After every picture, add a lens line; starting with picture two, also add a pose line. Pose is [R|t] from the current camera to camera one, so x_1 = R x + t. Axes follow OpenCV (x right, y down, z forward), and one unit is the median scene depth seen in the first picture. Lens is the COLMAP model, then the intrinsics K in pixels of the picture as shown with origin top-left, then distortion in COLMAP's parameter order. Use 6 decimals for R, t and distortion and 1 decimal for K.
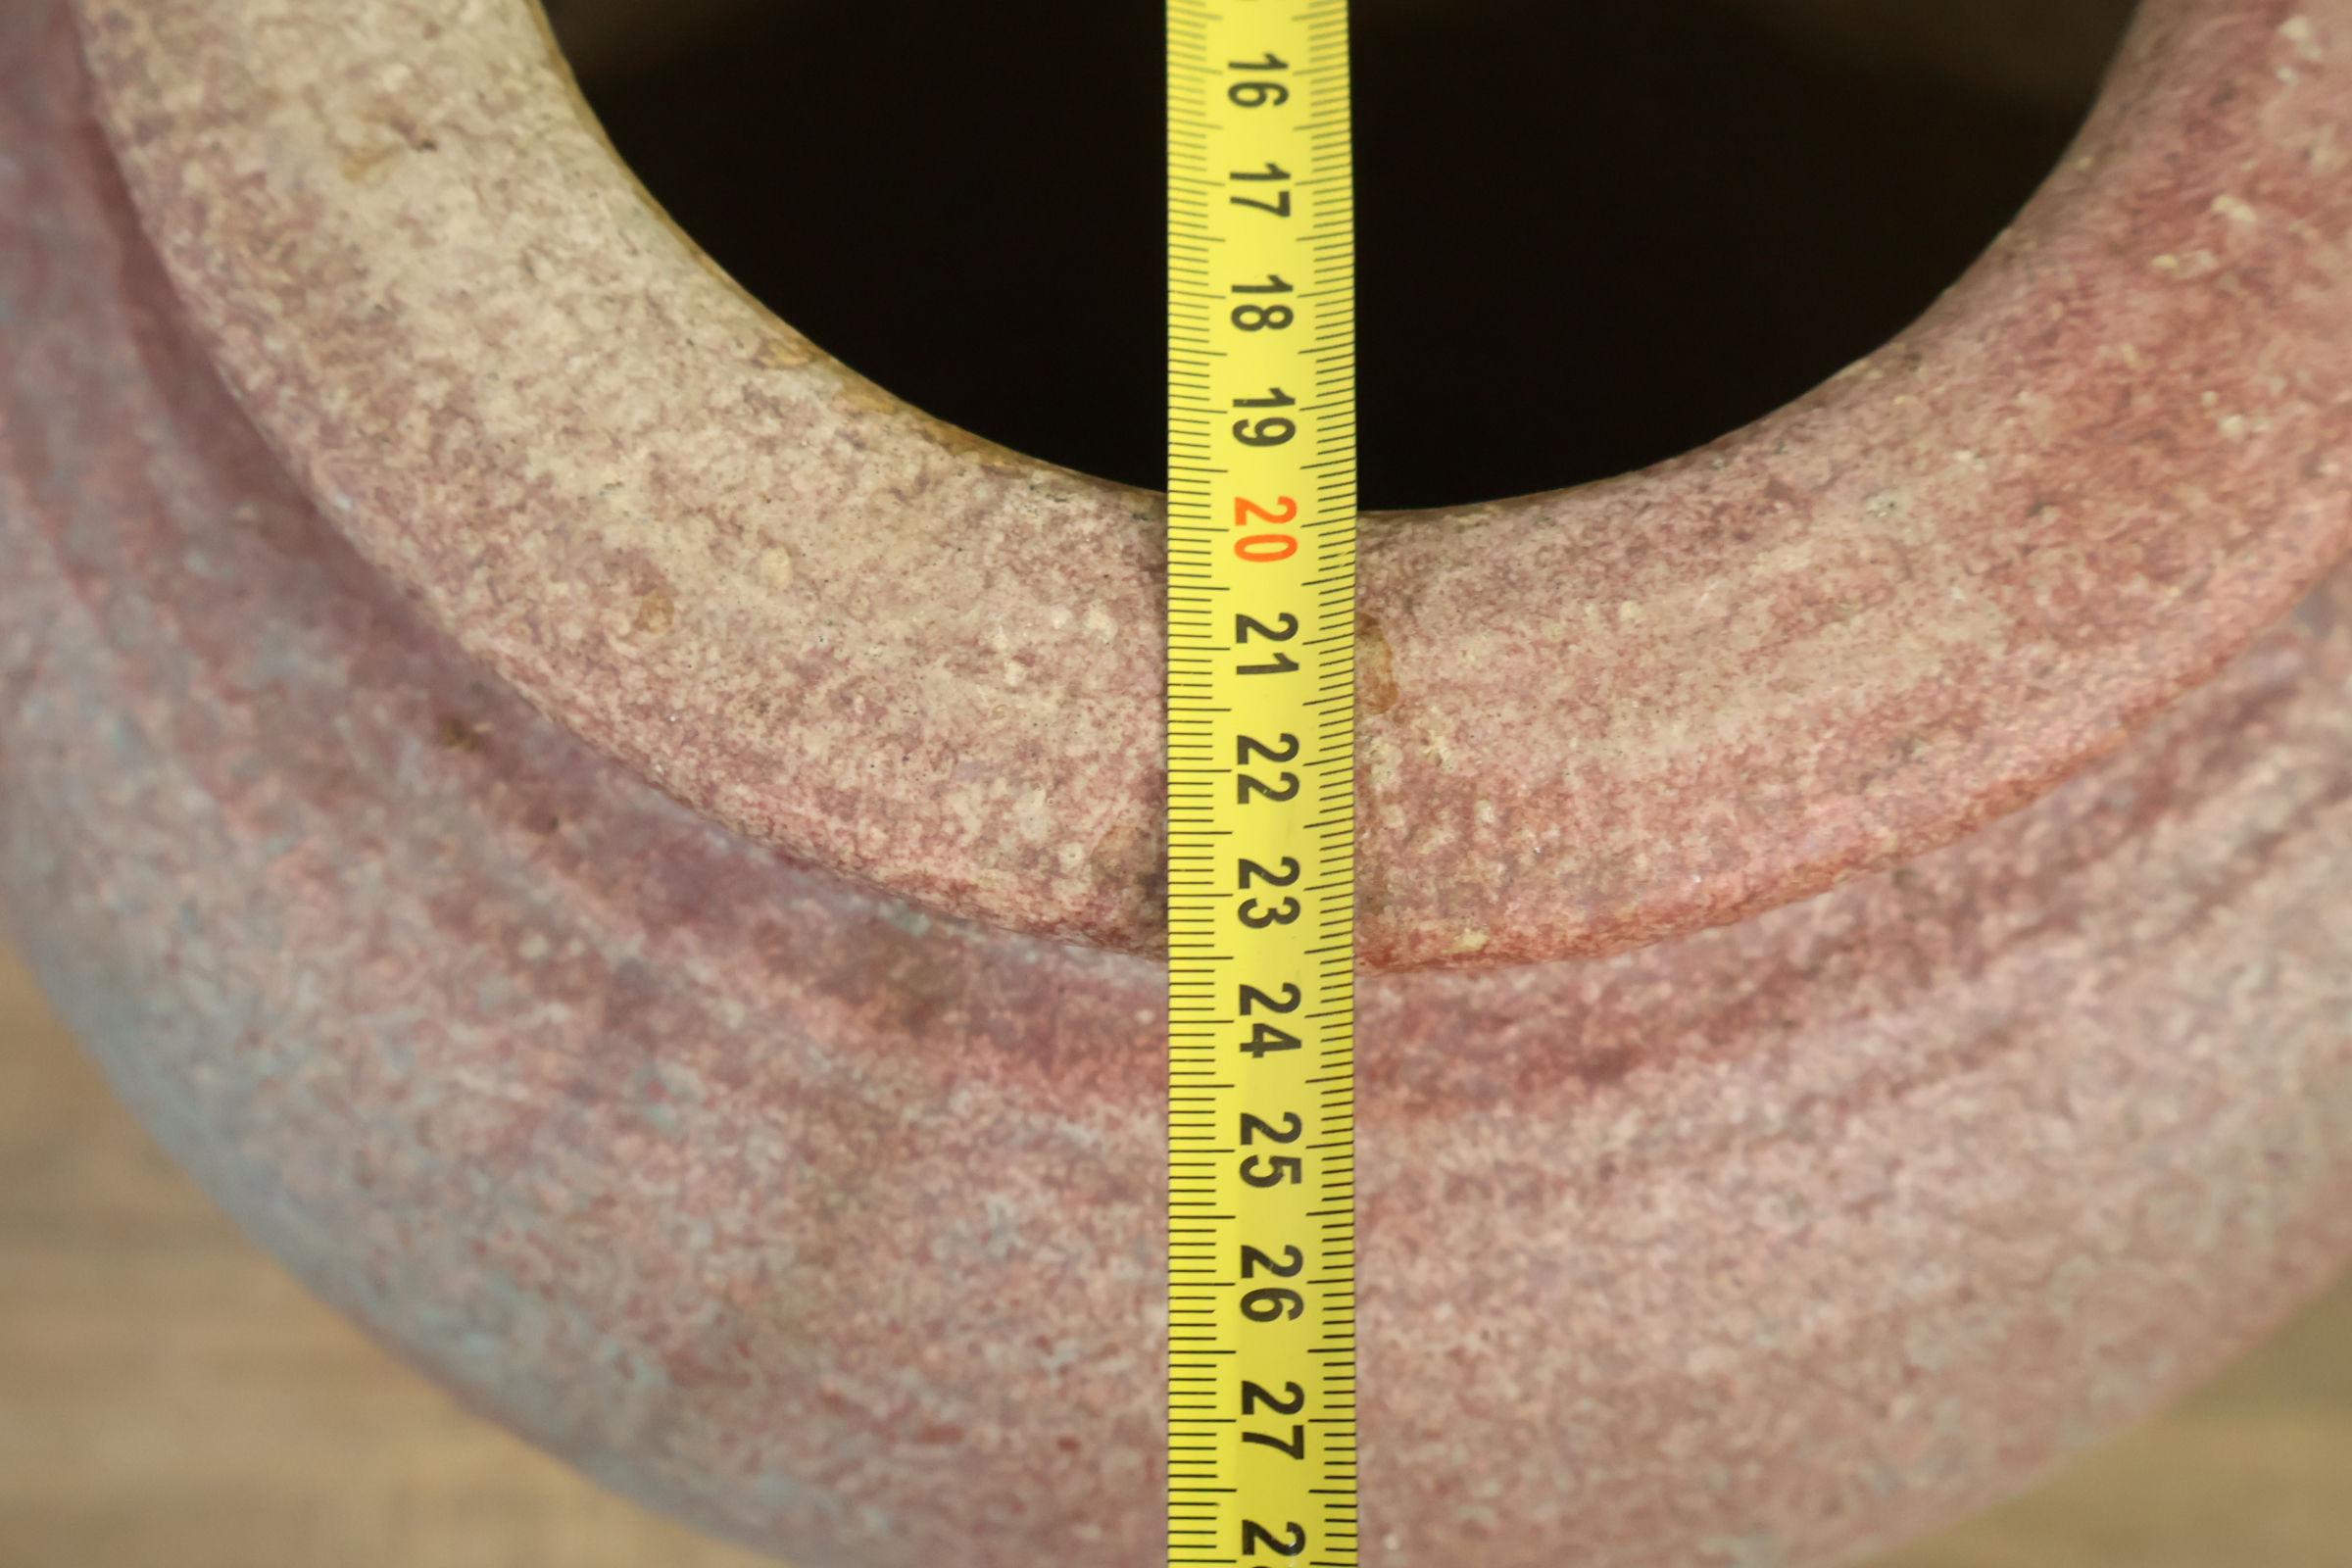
lens RADIAL K [[2545.0, 0, 1171.2], [0, 2545.0, 779.4], [0, 0, 1]] dist [-0.010136, 0.017973]
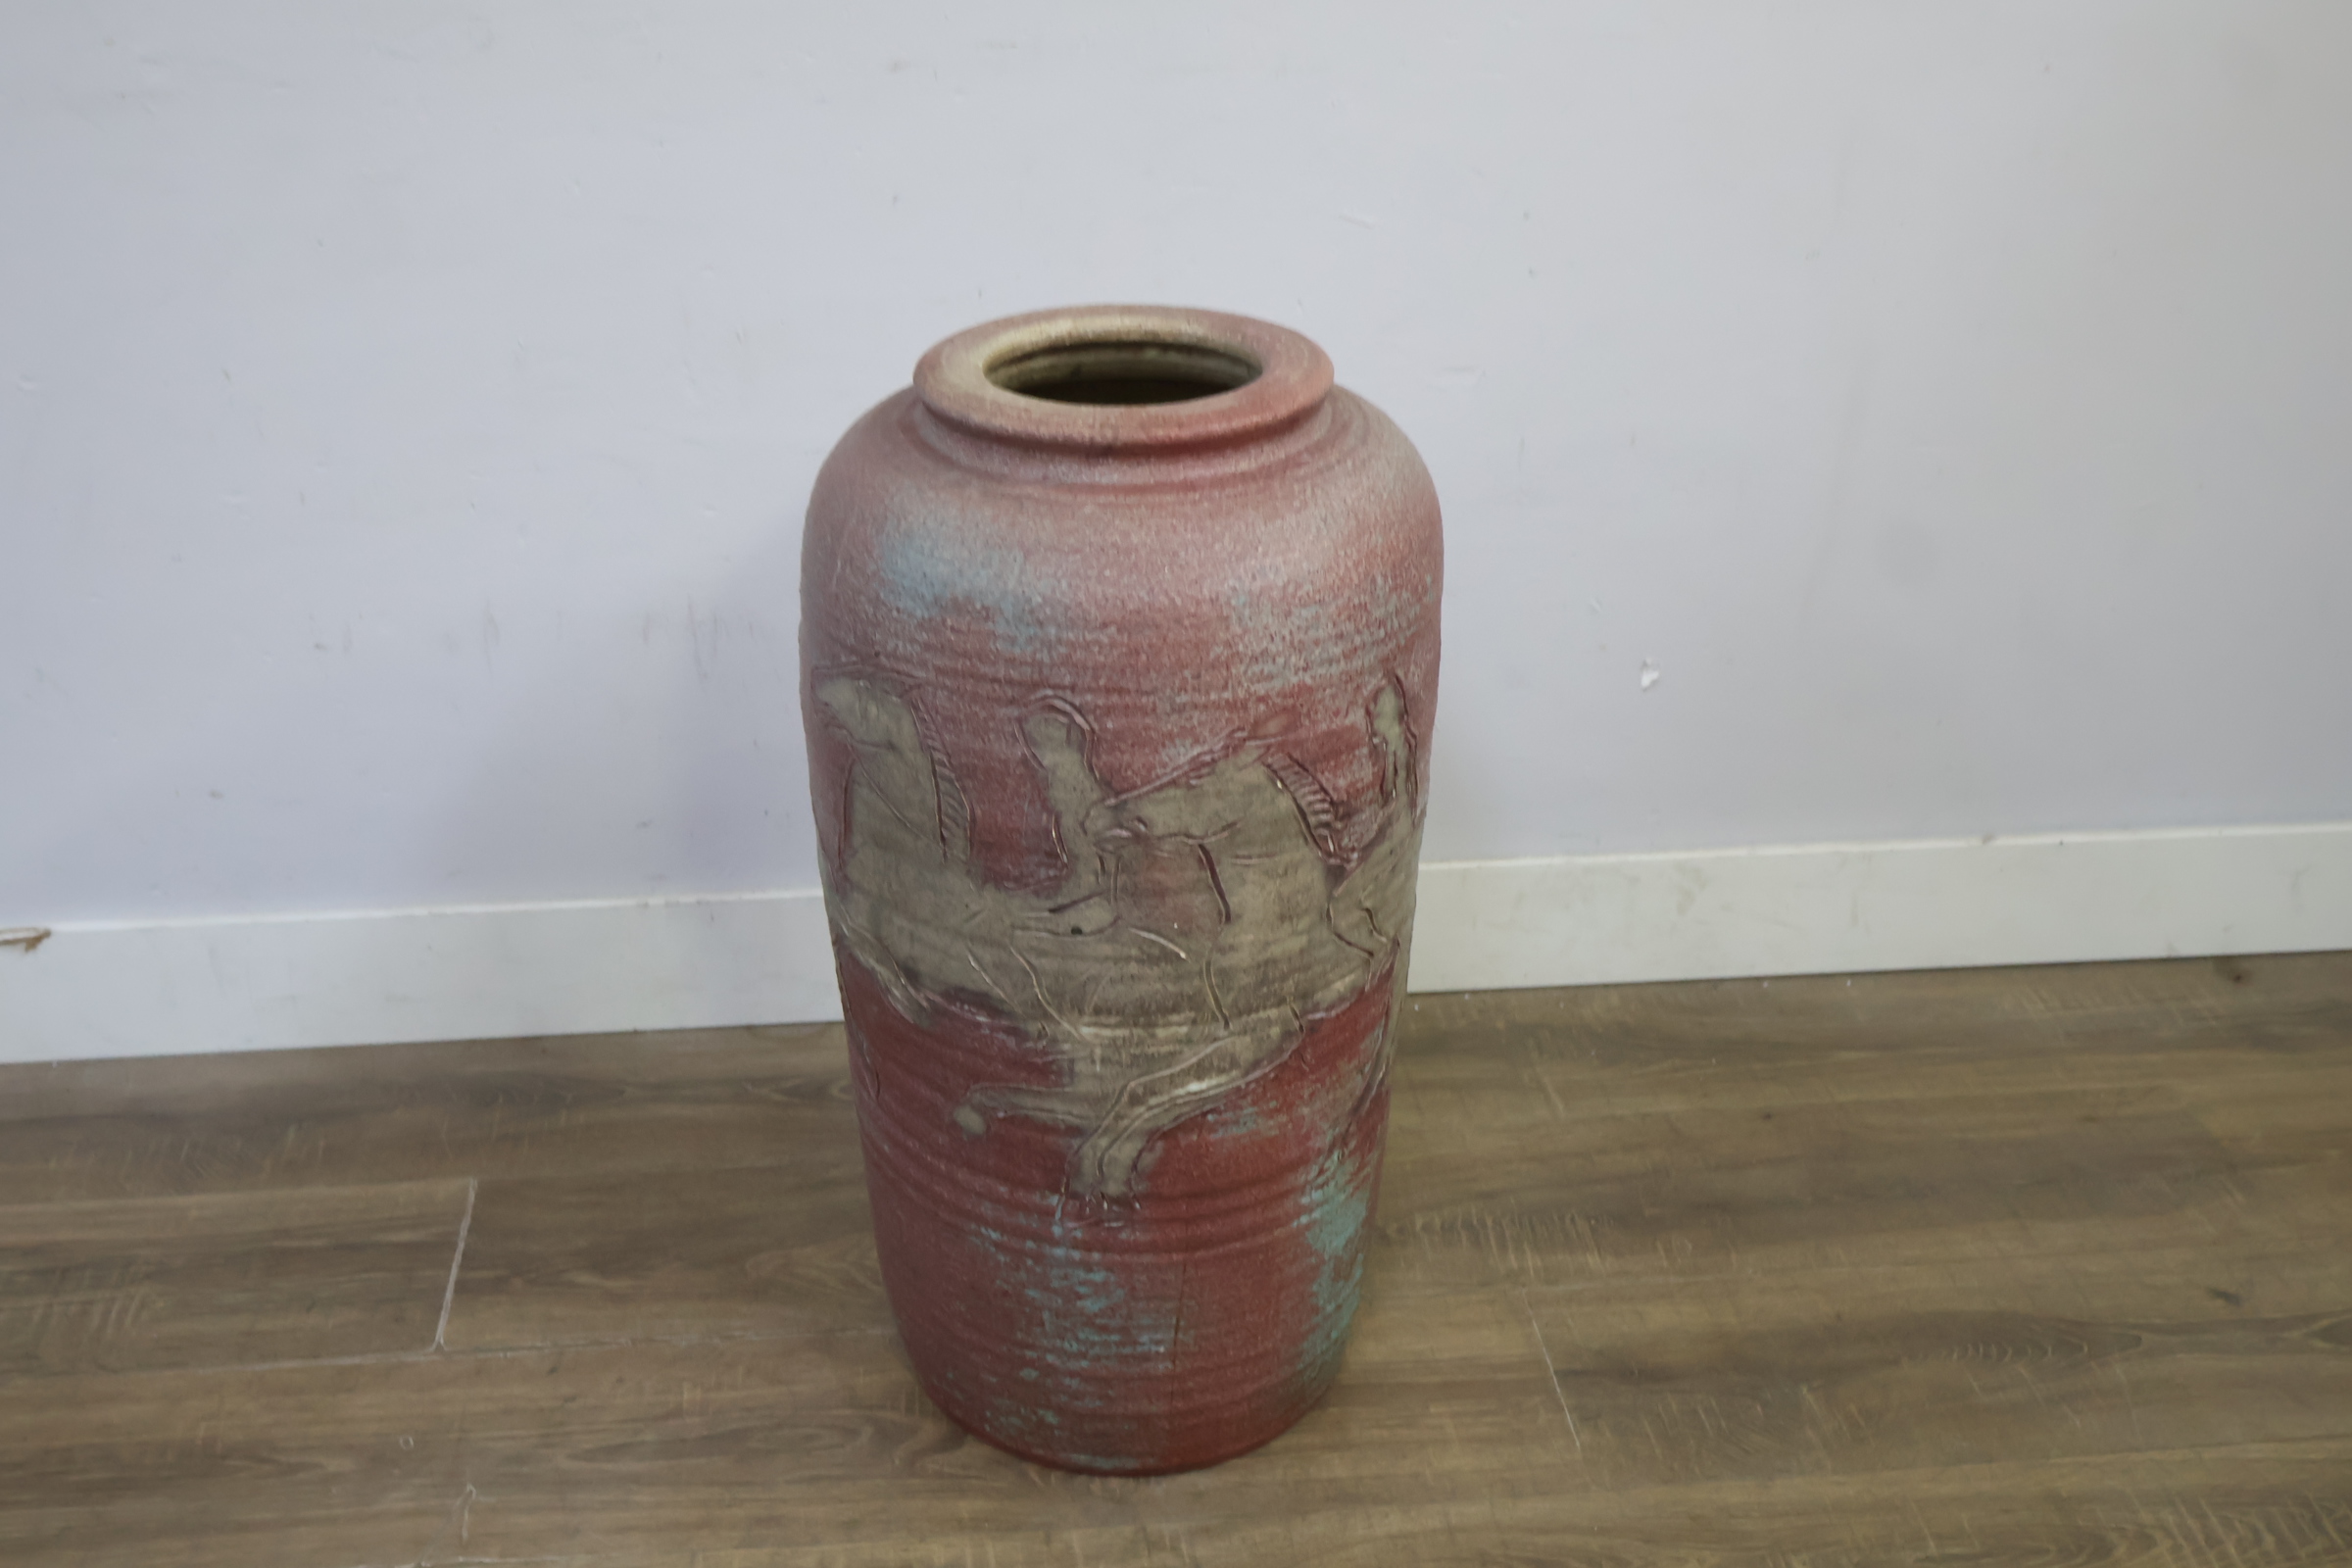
lens RADIAL K [[2539.4, 0, 1165.3], [0, 2539.4, 801.0], [0, 0, 1]] dist [-0.001172, 0.003365]
pose [[0.995286, -0.048385, 0.084051, -0.393309], [0.095864, 0.622066, -0.777074, 4.882677], [-0.014686, 0.781468, 0.623772, -1.958534]]
